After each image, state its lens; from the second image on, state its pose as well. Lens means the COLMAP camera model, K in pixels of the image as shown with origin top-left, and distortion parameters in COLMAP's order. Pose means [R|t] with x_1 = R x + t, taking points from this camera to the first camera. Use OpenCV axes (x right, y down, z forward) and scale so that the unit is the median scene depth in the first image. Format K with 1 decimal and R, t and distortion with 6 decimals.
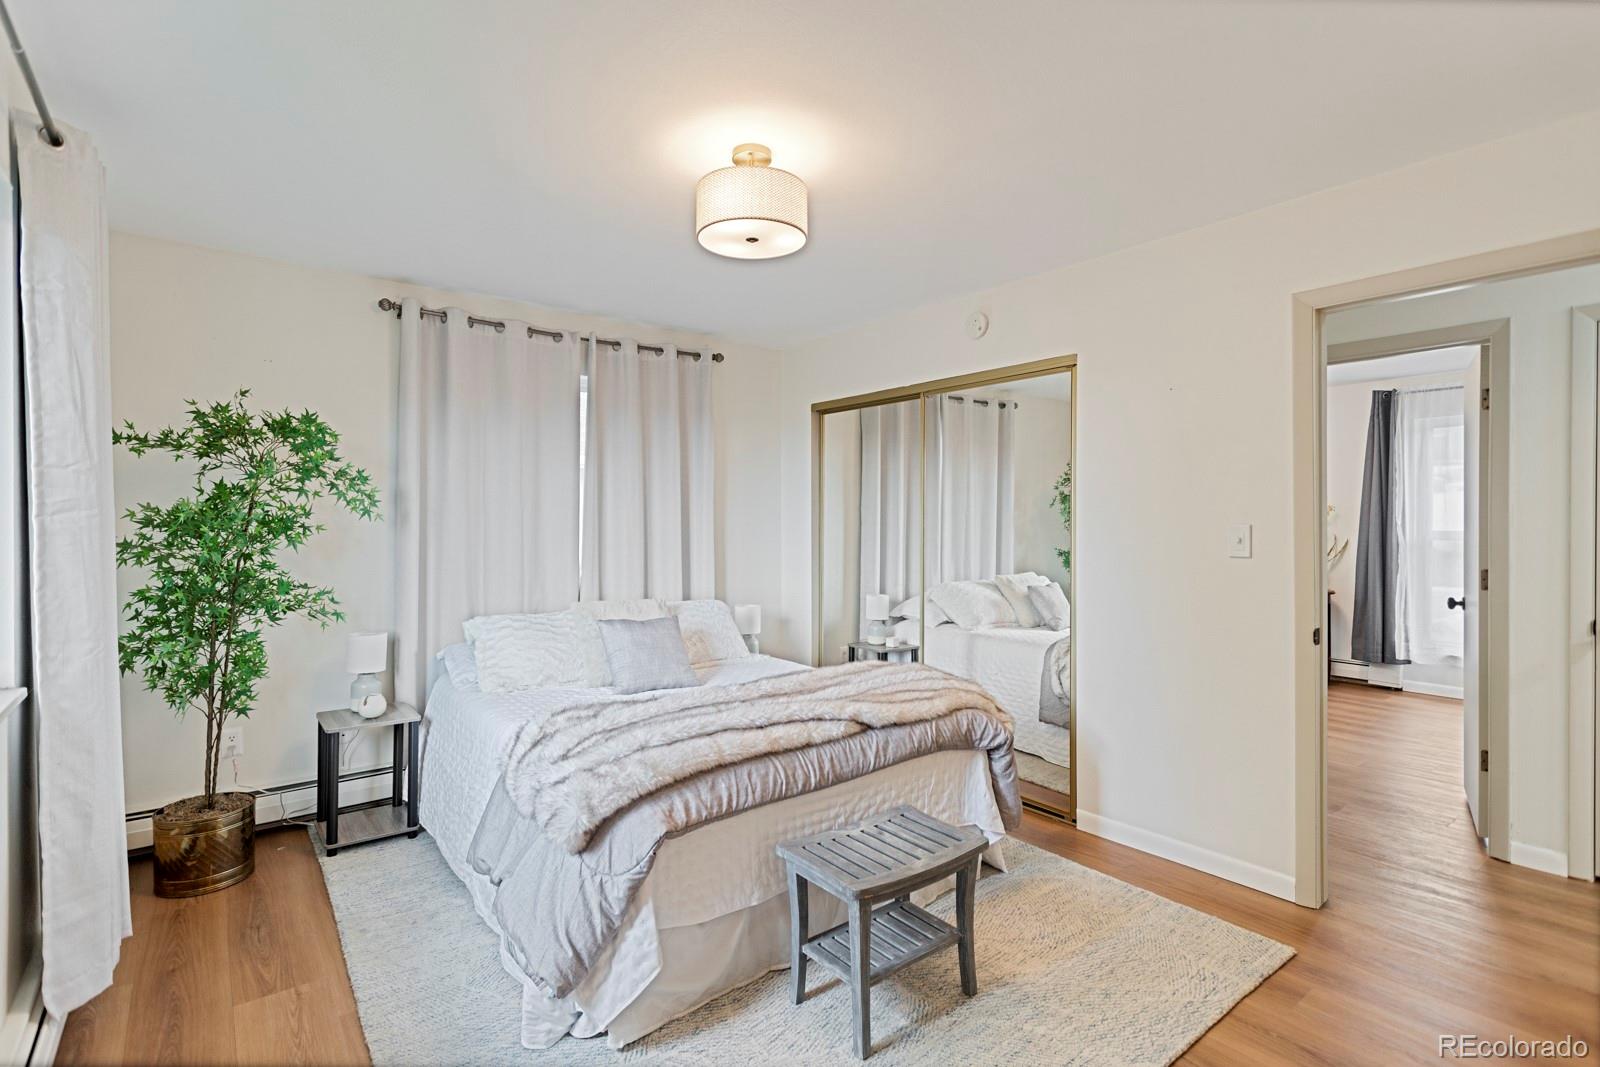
lens RADIAL K [[762.1, 0, 791.3], [0, 762.1, 510.0], [0, 0, 1]] dist [0.000210, 0.001410]
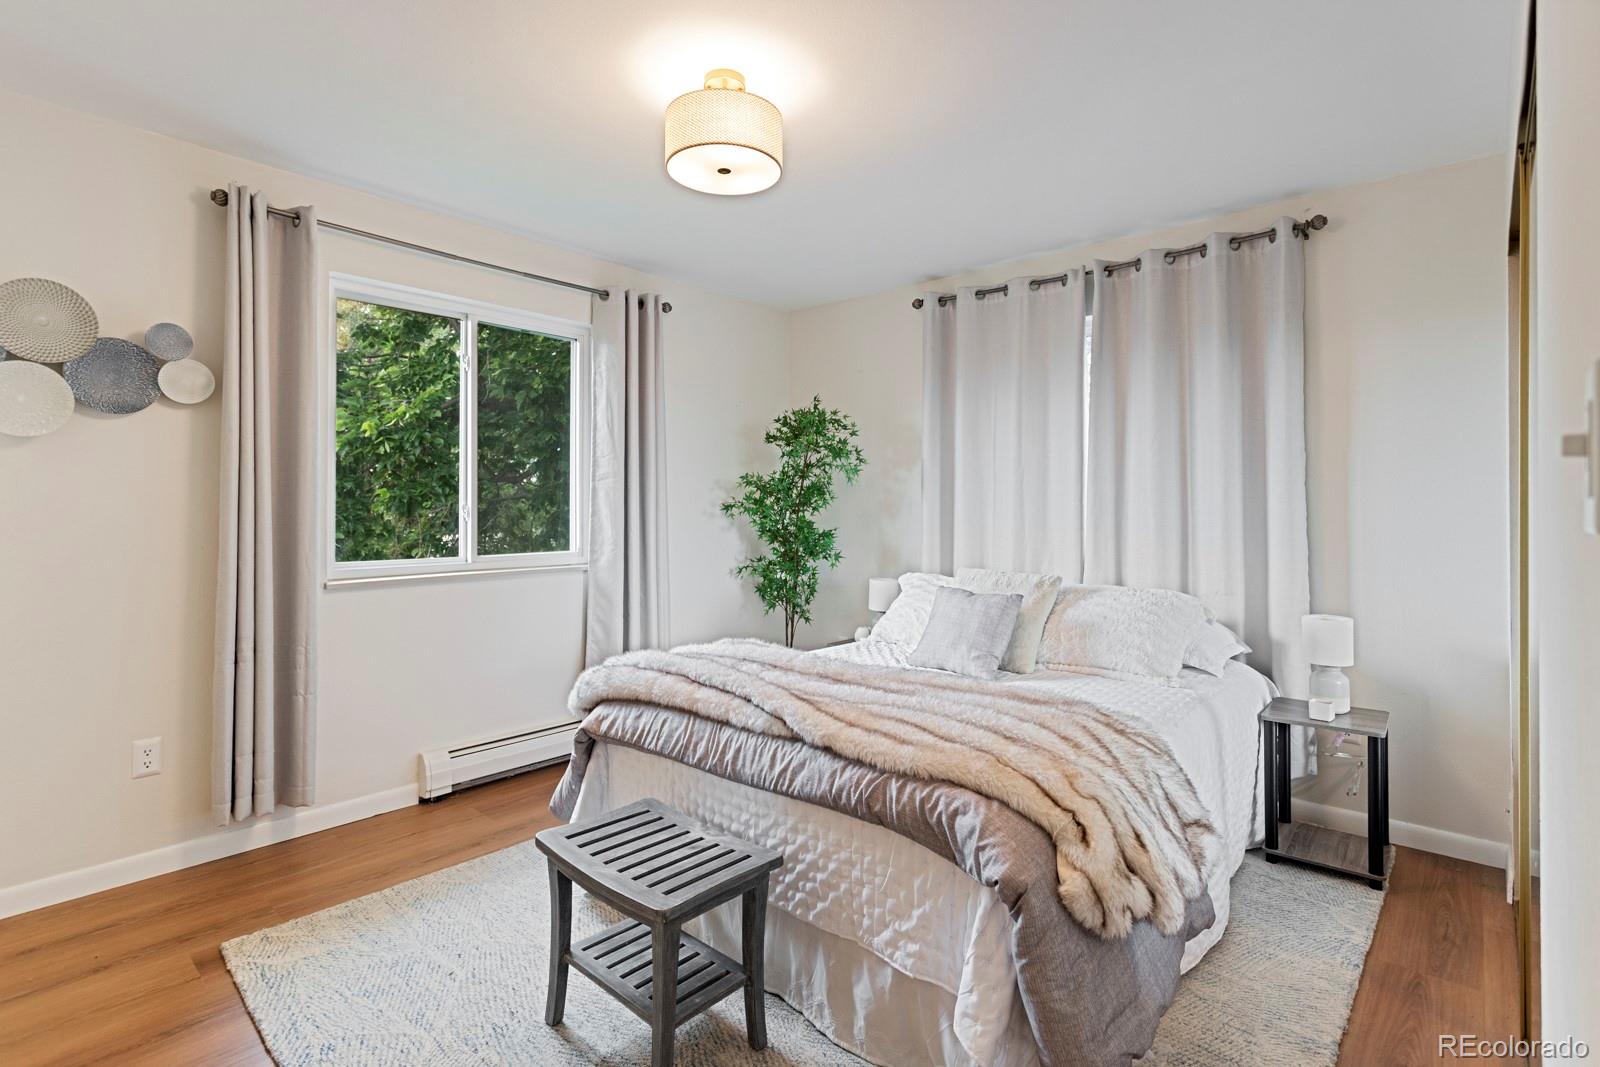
lens RADIAL K [[772.4, 0, 796.0], [0, 772.4, 486.1], [0, 0, 1]] dist [0.000197, 0.000619]
pose [[0.170033, -0.031607, -0.984931, 0.888580], [0.005728, 0.999500, -0.031086, 0.068298], [0.985422, -0.000356, 0.170129, 0.913645]]
